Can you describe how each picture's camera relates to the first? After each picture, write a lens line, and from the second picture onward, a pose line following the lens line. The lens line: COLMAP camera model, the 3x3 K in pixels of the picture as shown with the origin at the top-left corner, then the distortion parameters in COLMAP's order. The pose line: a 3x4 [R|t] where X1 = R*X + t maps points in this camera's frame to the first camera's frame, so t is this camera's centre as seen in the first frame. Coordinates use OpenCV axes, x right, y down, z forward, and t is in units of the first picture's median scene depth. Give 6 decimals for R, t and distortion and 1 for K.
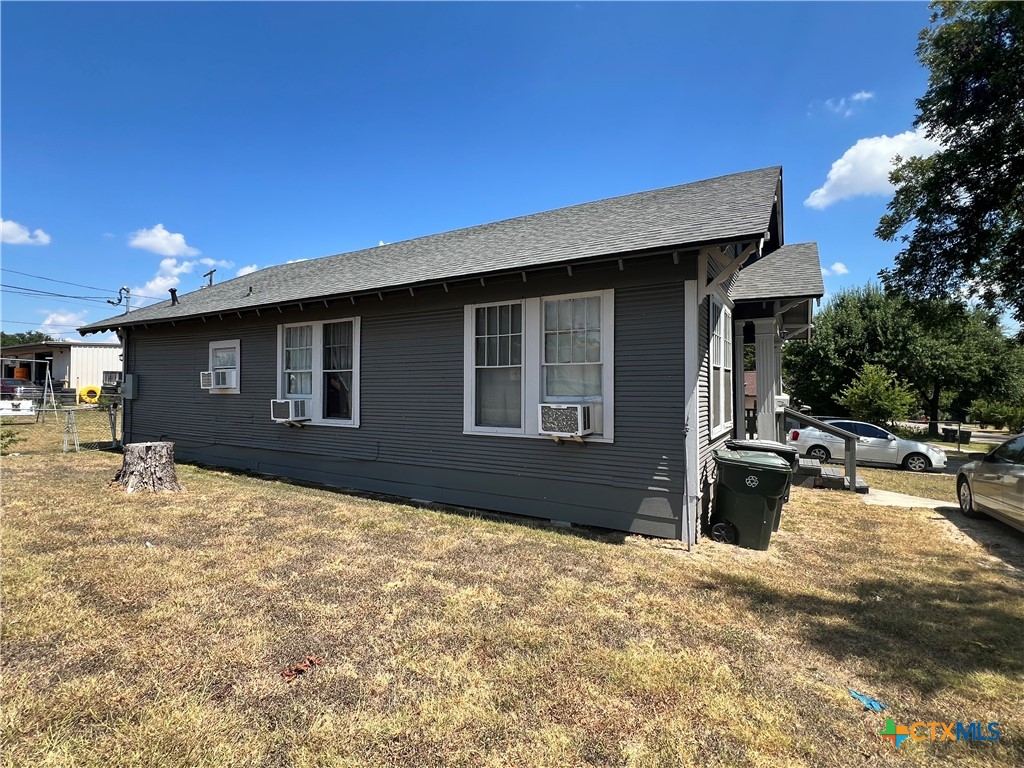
lens RADIAL K [[484.5, 0, 512.5], [0, 484.5, 387.0], [0, 0, 1]] dist [0.000549, 0.000569]
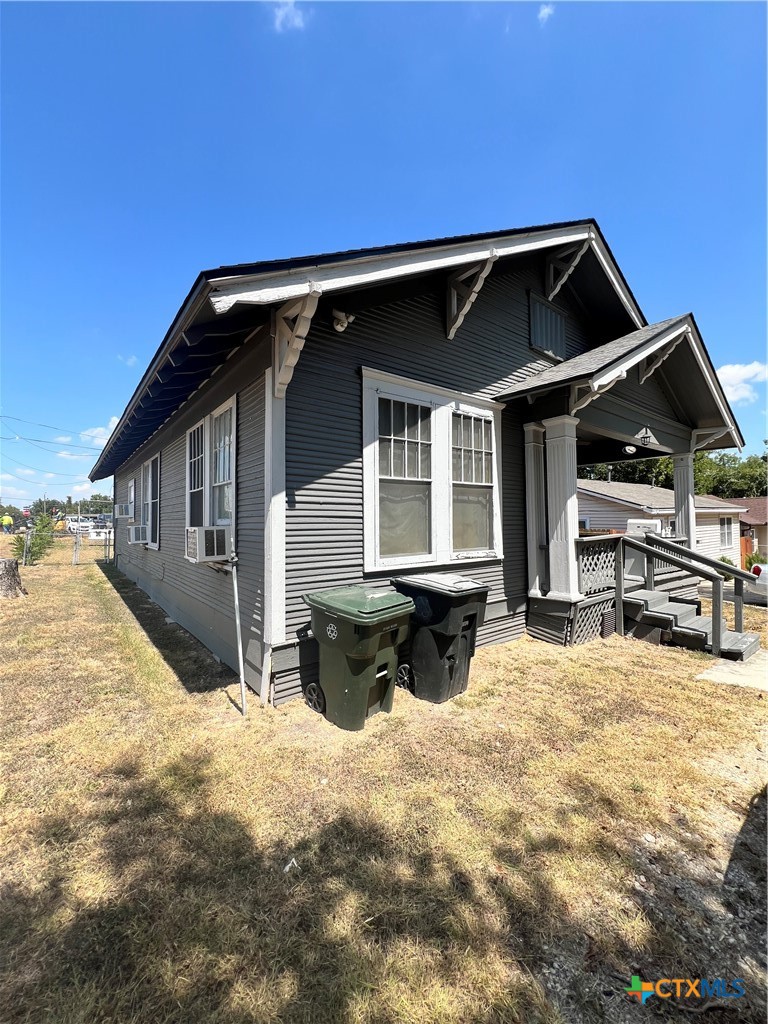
lens RADIAL K [[415.3, 0, 383.3], [0, 415.3, 509.0], [0, 0, 1]] dist [-0.001922, -0.000135]
pose [[0.929333, -0.018153, -0.368797, 0.785433], [0.009641, 0.999643, -0.024910, 0.027044], [0.369118, 0.019594, 0.929176, 0.438972]]
